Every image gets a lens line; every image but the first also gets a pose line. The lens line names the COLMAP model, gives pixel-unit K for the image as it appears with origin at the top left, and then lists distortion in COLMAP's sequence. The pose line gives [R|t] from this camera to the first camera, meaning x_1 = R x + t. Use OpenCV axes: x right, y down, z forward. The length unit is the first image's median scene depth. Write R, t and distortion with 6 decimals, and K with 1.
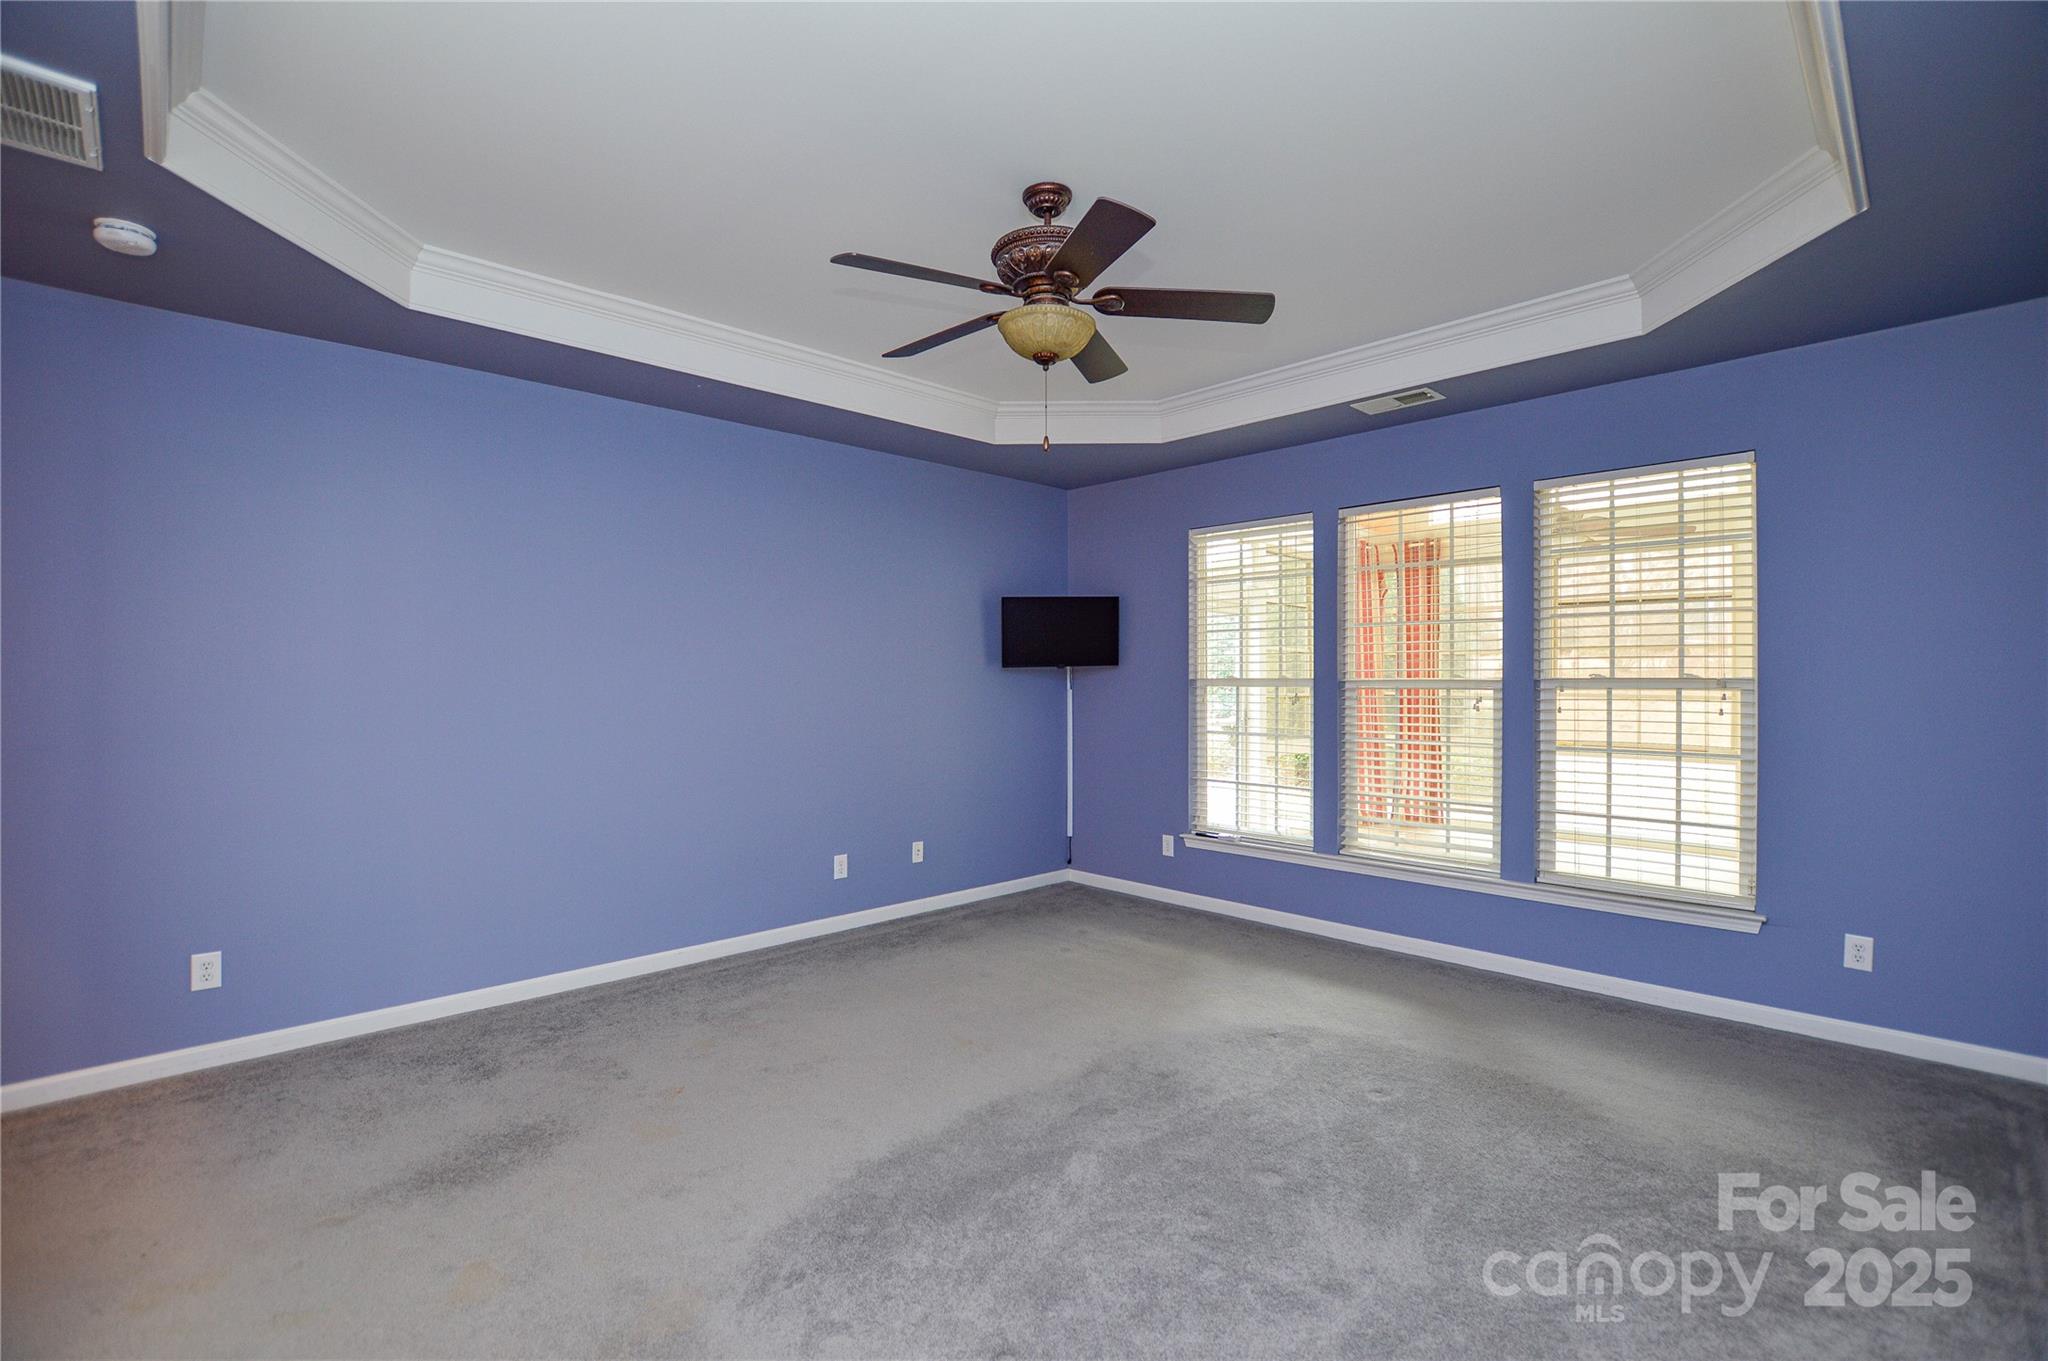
lens RADIAL K [[921.5, 0, 1026.8], [0, 921.5, 677.9], [0, 0, 1]] dist [-0.018210, -0.000080]
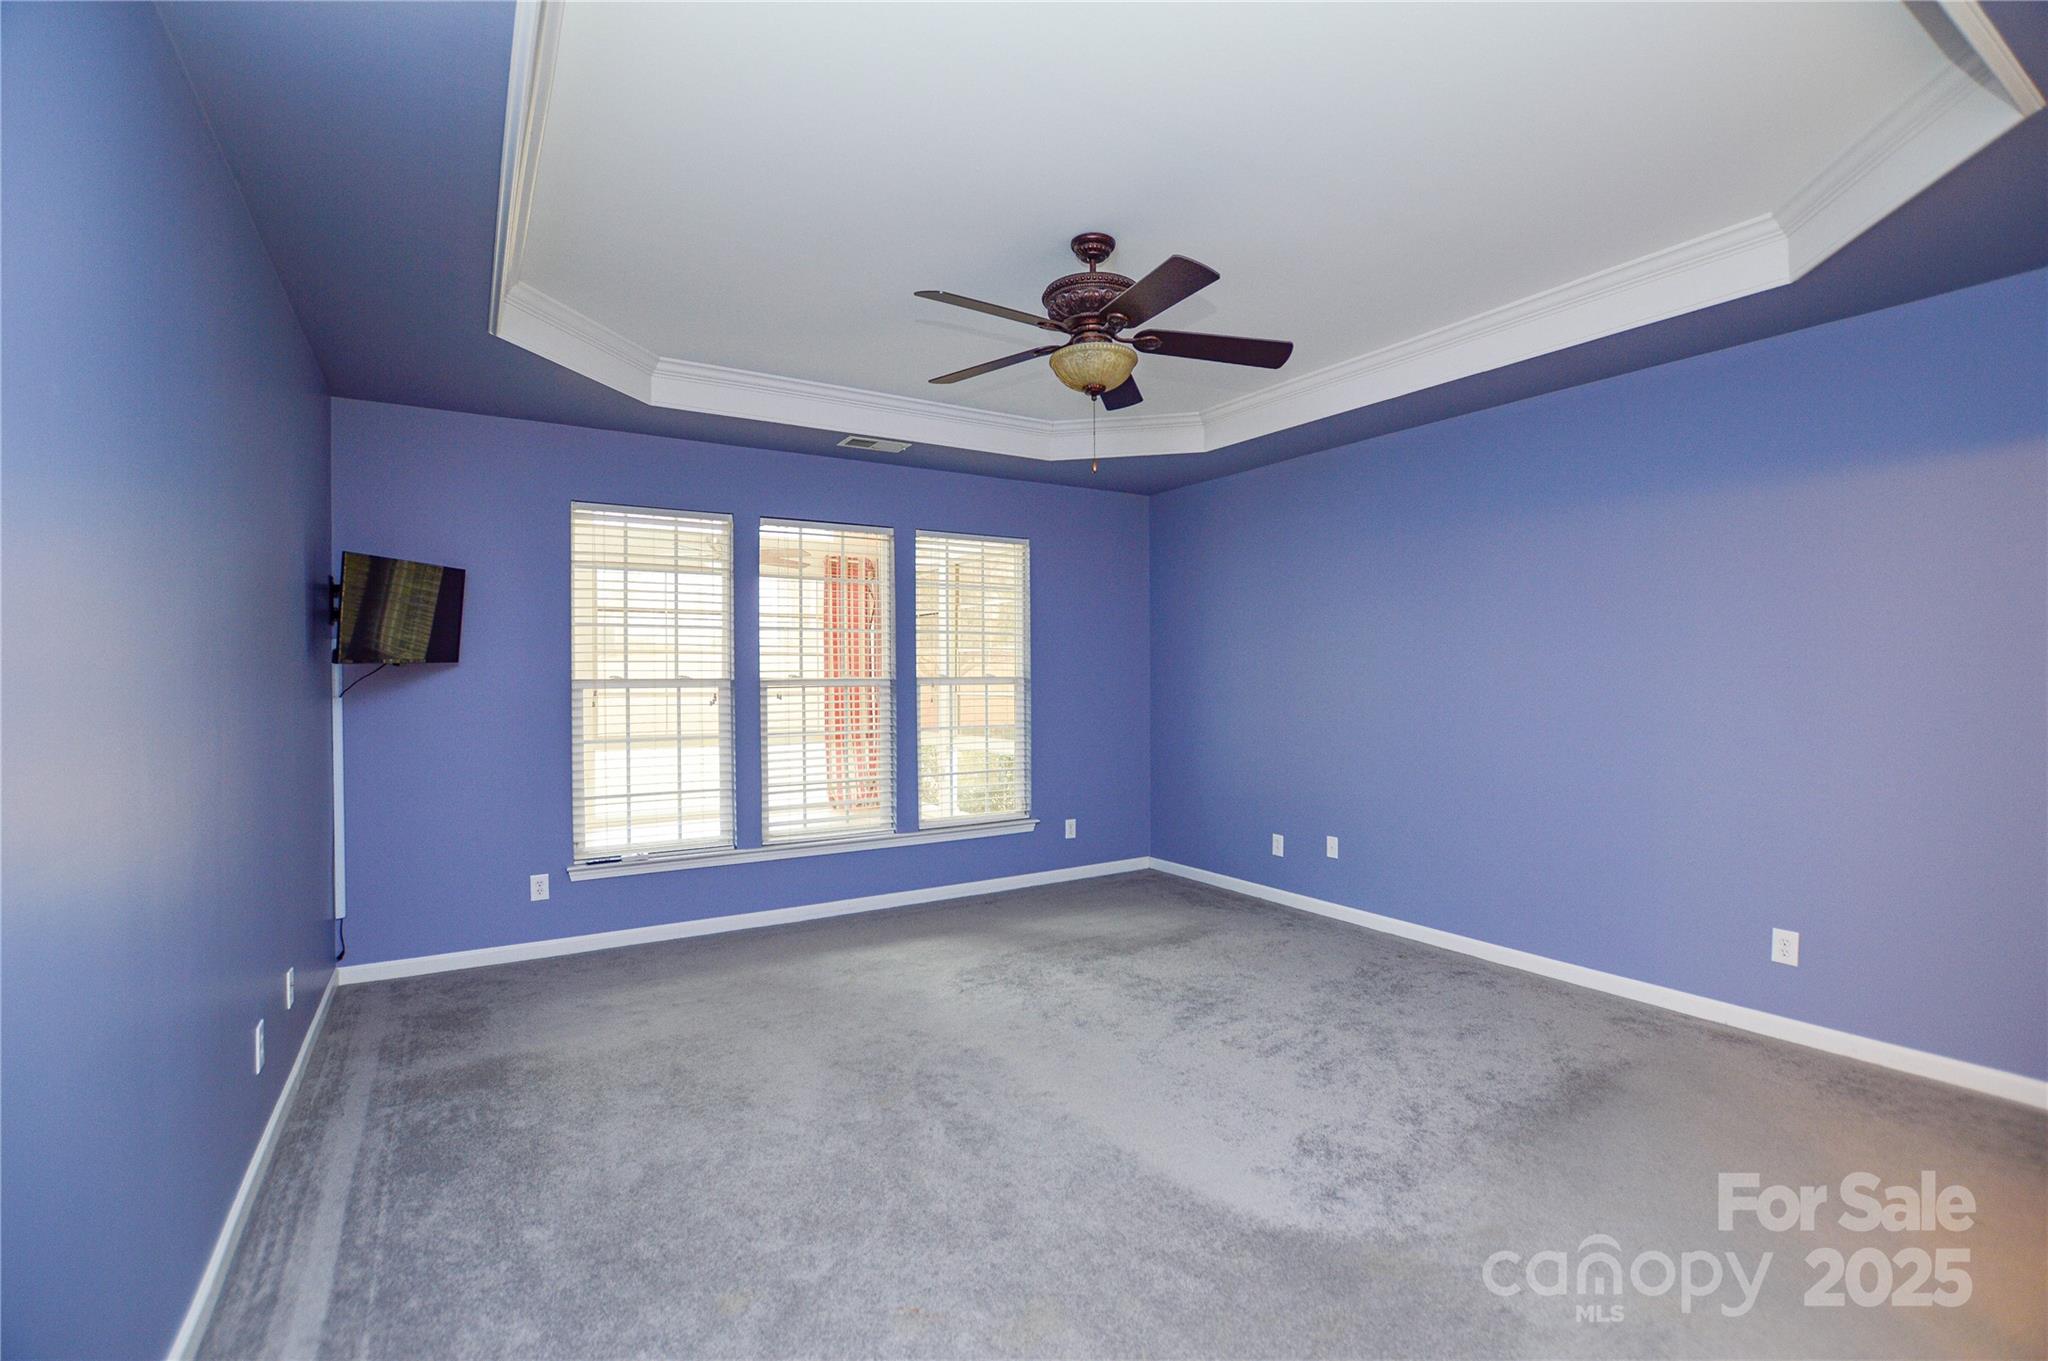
lens RADIAL K [[921.5, 0, 1026.8], [0, 921.5, 677.9], [0, 0, 1]] dist [-0.018210, -0.000080]
pose [[0.223444, -0.004034, 0.974709, -0.596254], [0.003978, 0.999987, 0.003226, -0.001807], [-0.974709, 0.003156, 0.223457, 0.457587]]
